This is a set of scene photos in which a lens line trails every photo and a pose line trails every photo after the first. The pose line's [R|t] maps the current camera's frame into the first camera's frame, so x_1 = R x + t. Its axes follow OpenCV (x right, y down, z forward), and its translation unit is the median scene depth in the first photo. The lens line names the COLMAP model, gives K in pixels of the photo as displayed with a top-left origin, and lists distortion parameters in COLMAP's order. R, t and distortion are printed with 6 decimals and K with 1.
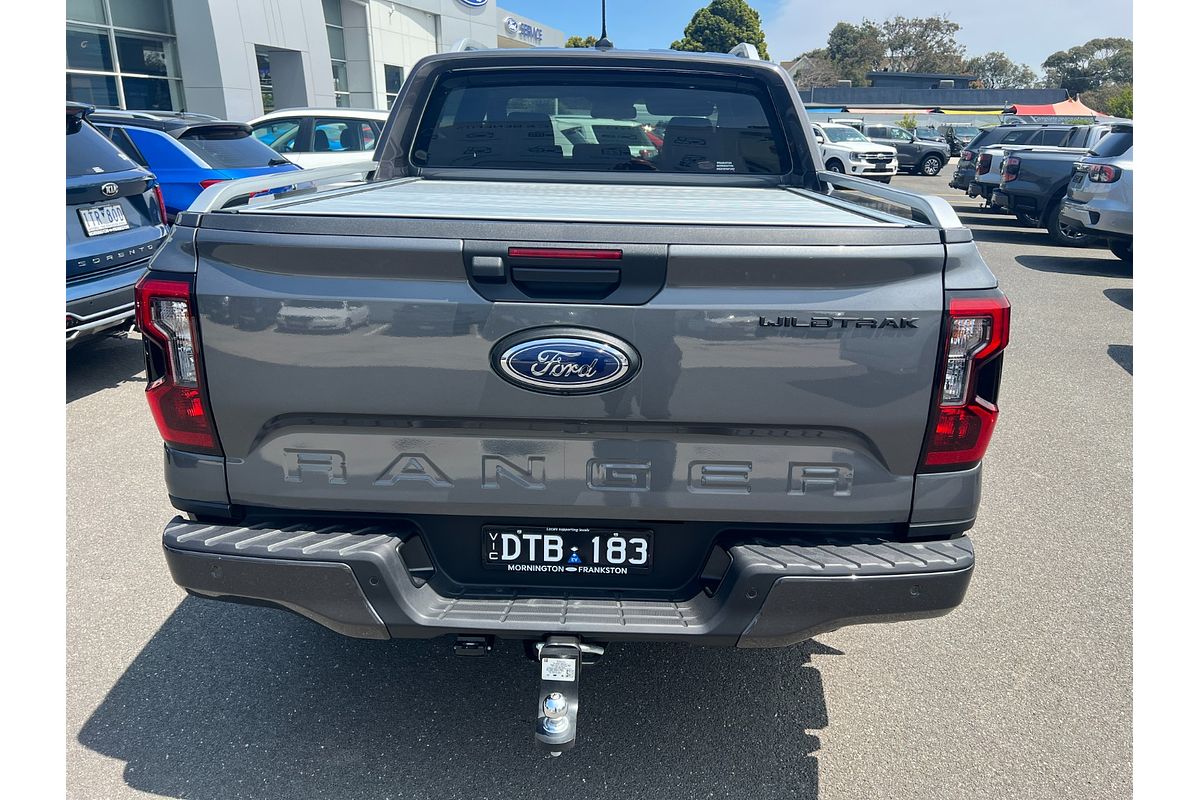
lens RADIAL K [[807.2, 0, 600.0], [0, 807.2, 400.0], [0, 0, 1]] dist [0.062150, -0.069459]
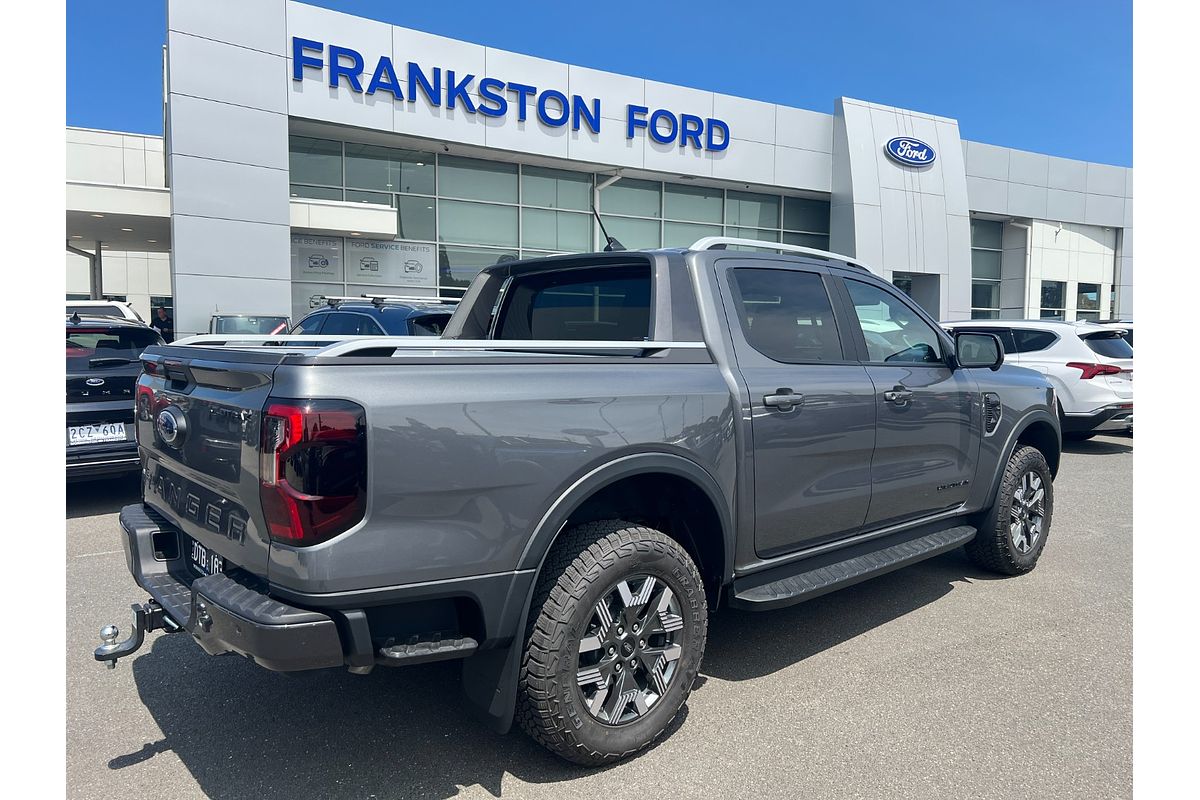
lens RADIAL K [[807.2, 0, 600.0], [0, 807.2, 400.0], [0, 0, 1]] dist [0.062150, -0.069459]
pose [[0.677602, 0.051817, -0.733601, 1.562039], [-0.237221, 0.959596, -0.151333, -0.047565], [0.696119, 0.276570, 0.662517, 0.411977]]
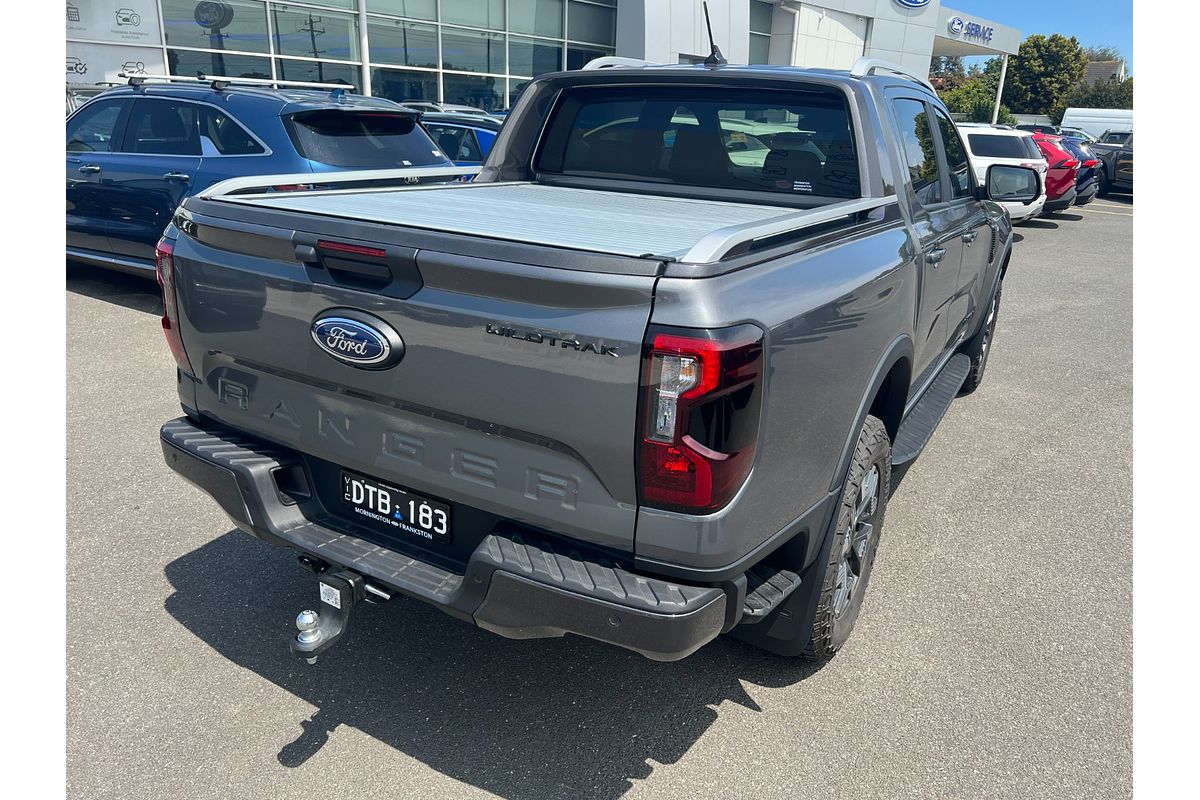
lens RADIAL K [[820.3, 0, 600.0], [0, 820.3, 400.0], [0, 0, 1]] dist [0.012721, 0.000860]
pose [[0.873805, 0.174432, -0.453915, 0.720111], [-0.177507, 0.983453, 0.036217, -0.058502], [0.452722, 0.048926, 0.890309, 0.080819]]
